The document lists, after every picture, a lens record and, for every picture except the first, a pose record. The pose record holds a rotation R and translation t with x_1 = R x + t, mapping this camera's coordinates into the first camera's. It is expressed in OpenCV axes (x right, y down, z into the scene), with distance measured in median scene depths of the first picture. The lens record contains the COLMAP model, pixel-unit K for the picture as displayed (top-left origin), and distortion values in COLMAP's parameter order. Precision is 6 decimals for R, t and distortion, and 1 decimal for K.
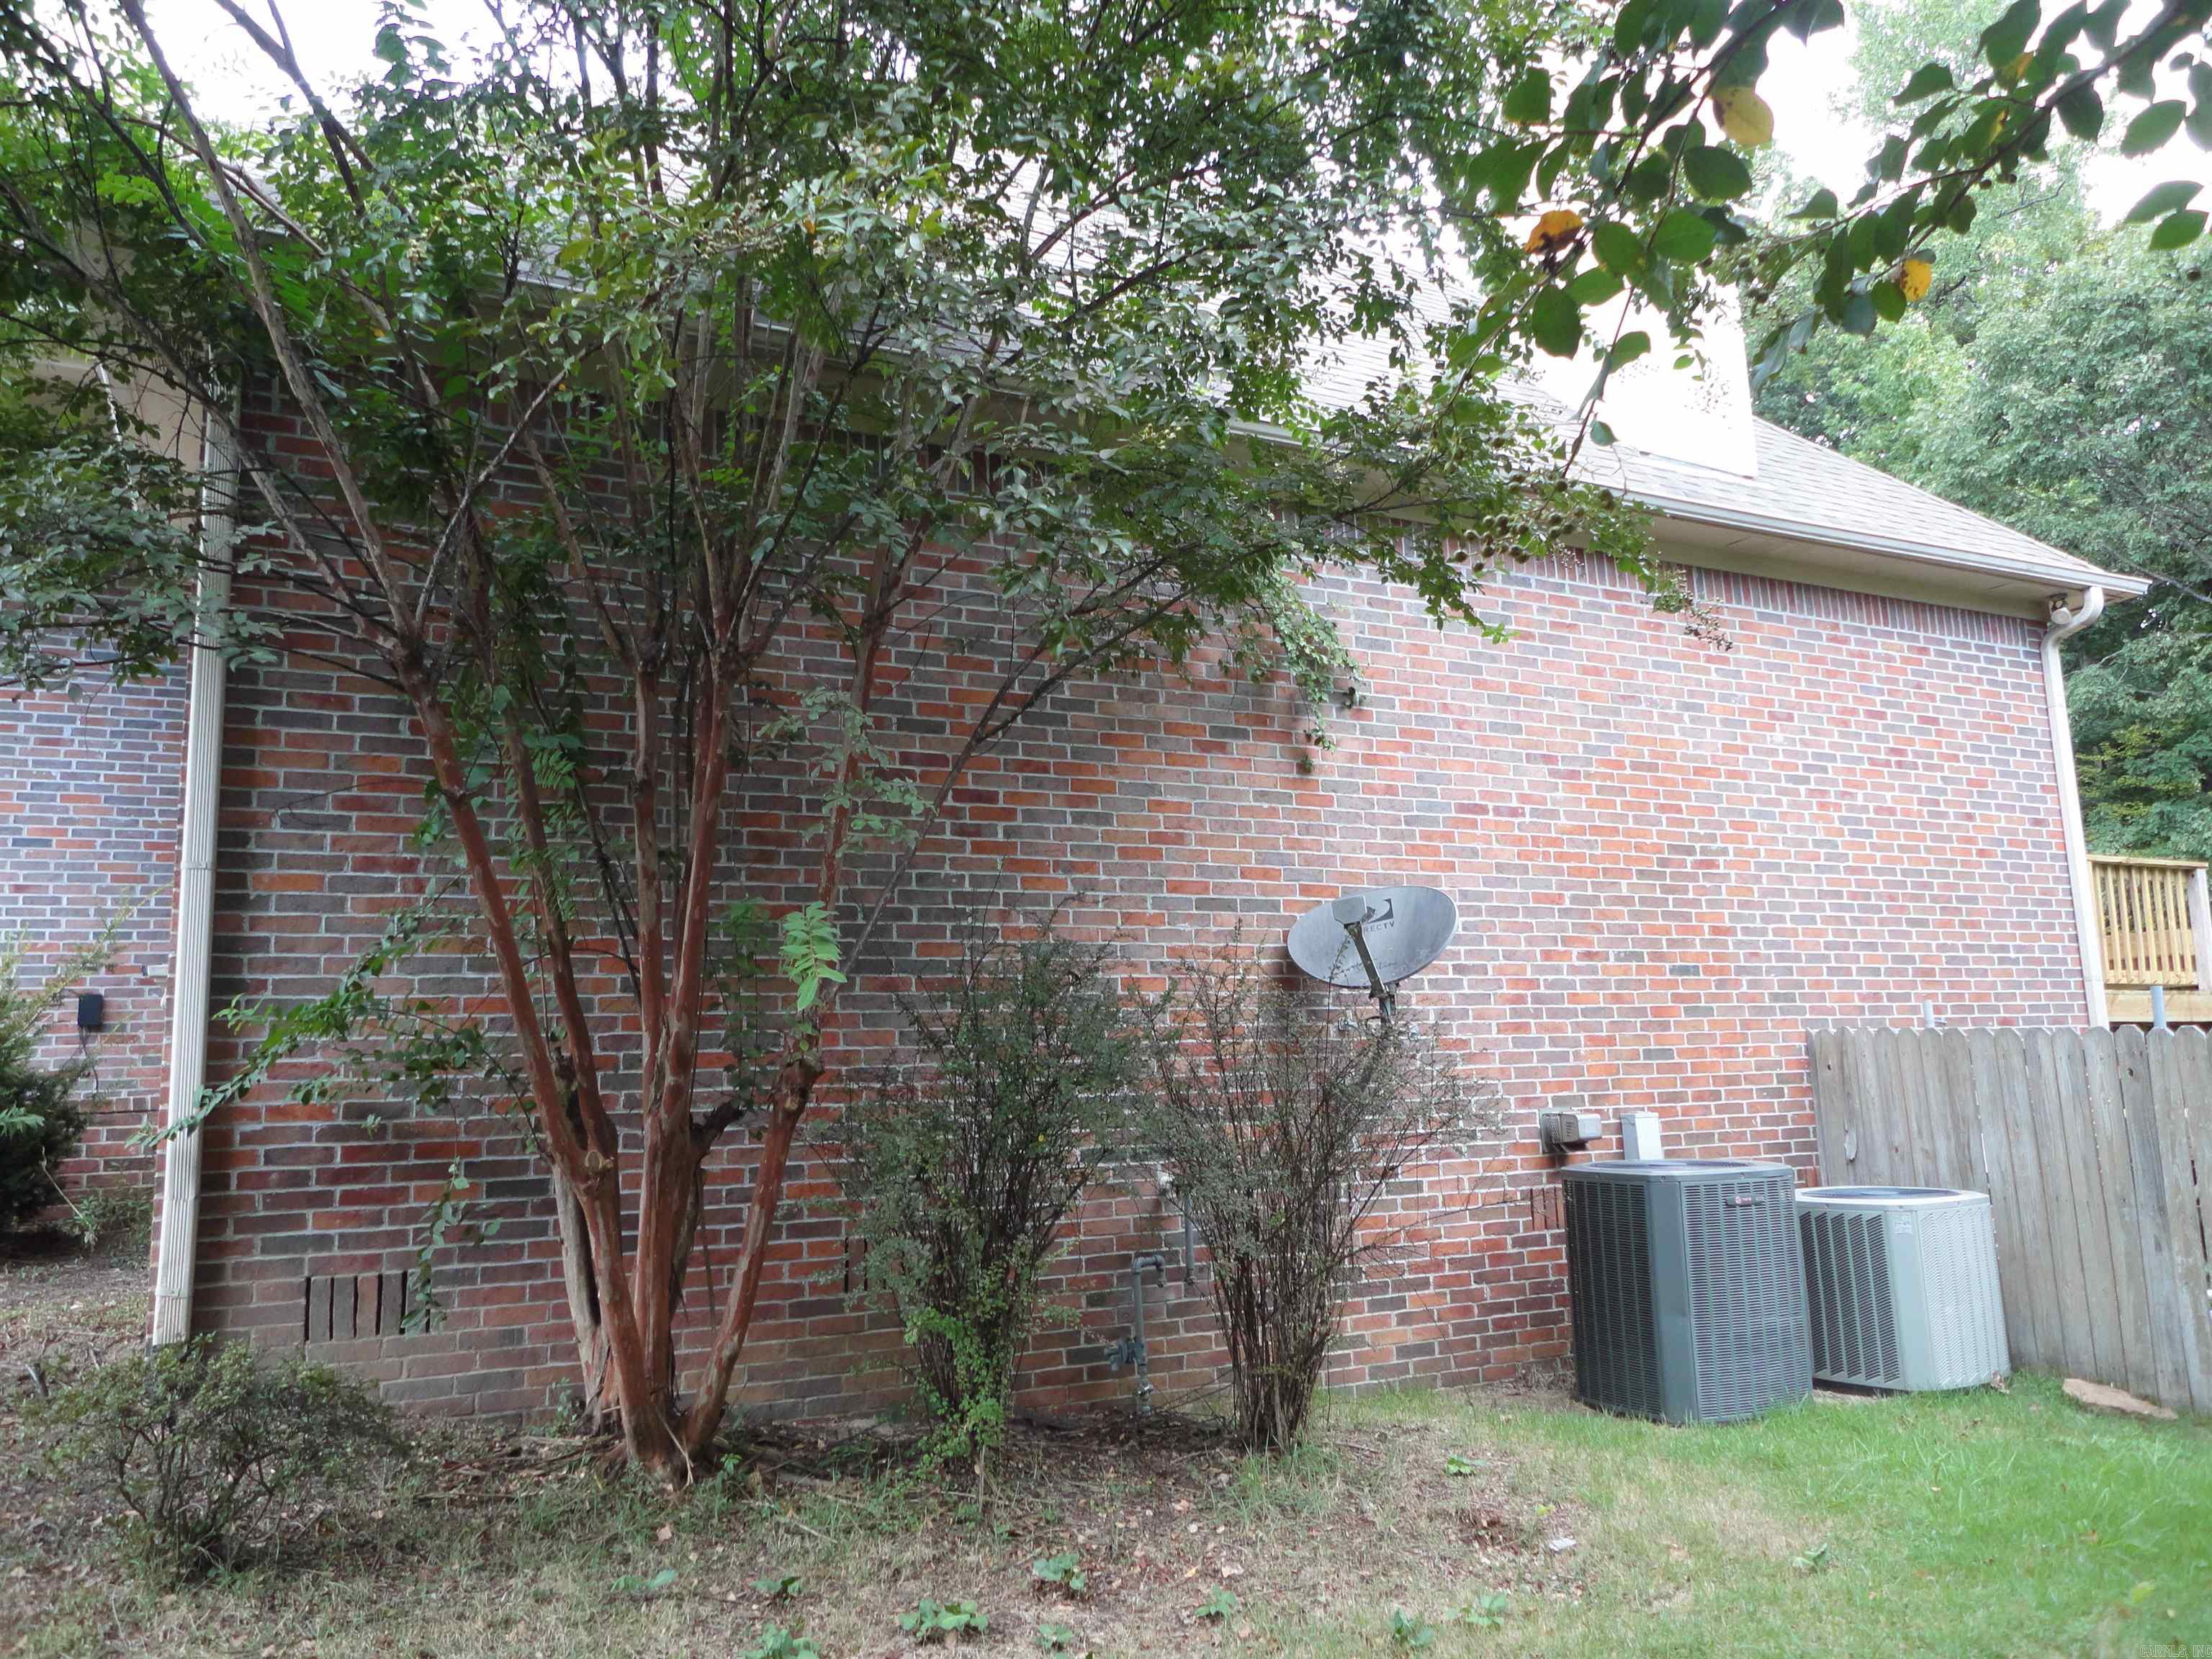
lens RADIAL K [[1615.0, 0, 1112.7], [0, 1615.0, 828.8], [0, 0, 1]] dist [0.002494, 0.000035]
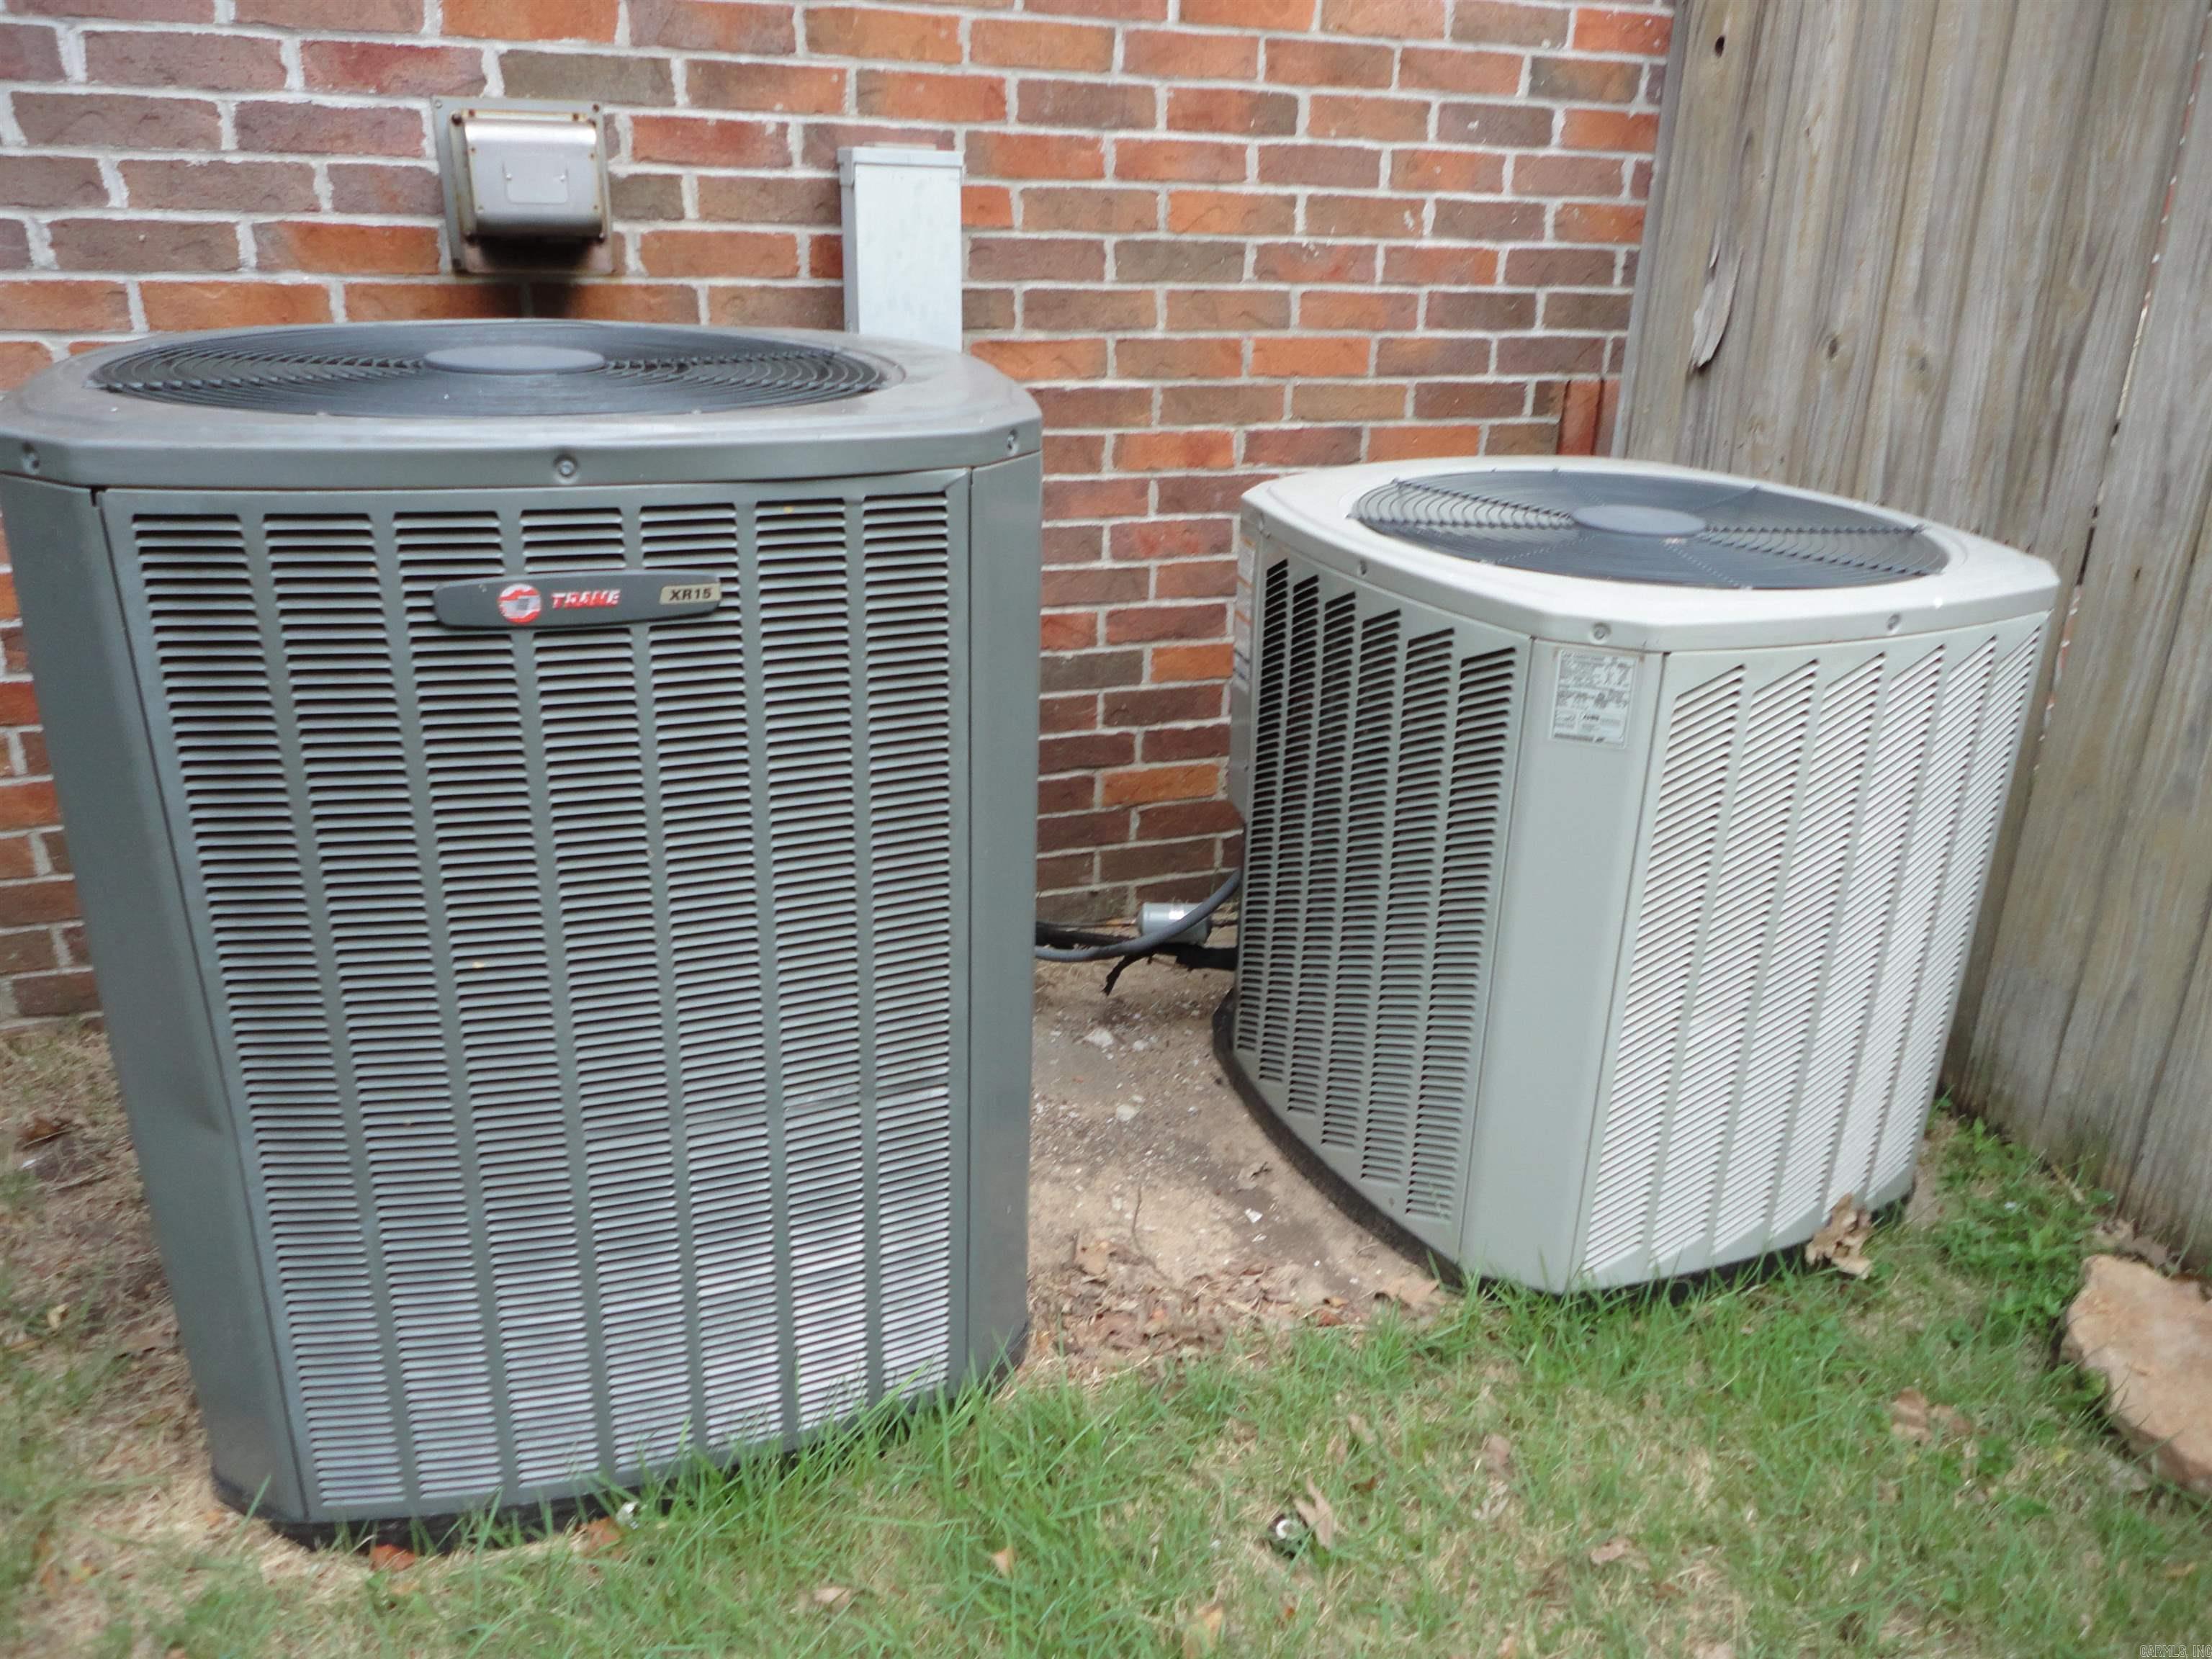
lens RADIAL K [[1615.0, 0, 1100.0], [0, 1615.0, 824.3], [0, 0, 1]] dist [0.002494, 0.000035]
pose [[0.991436, 0.100355, -0.083573, 0.395746], [-0.043019, 0.855171, 0.516558, 0.130136], [0.123308, -0.508538, 0.852164, 0.707709]]
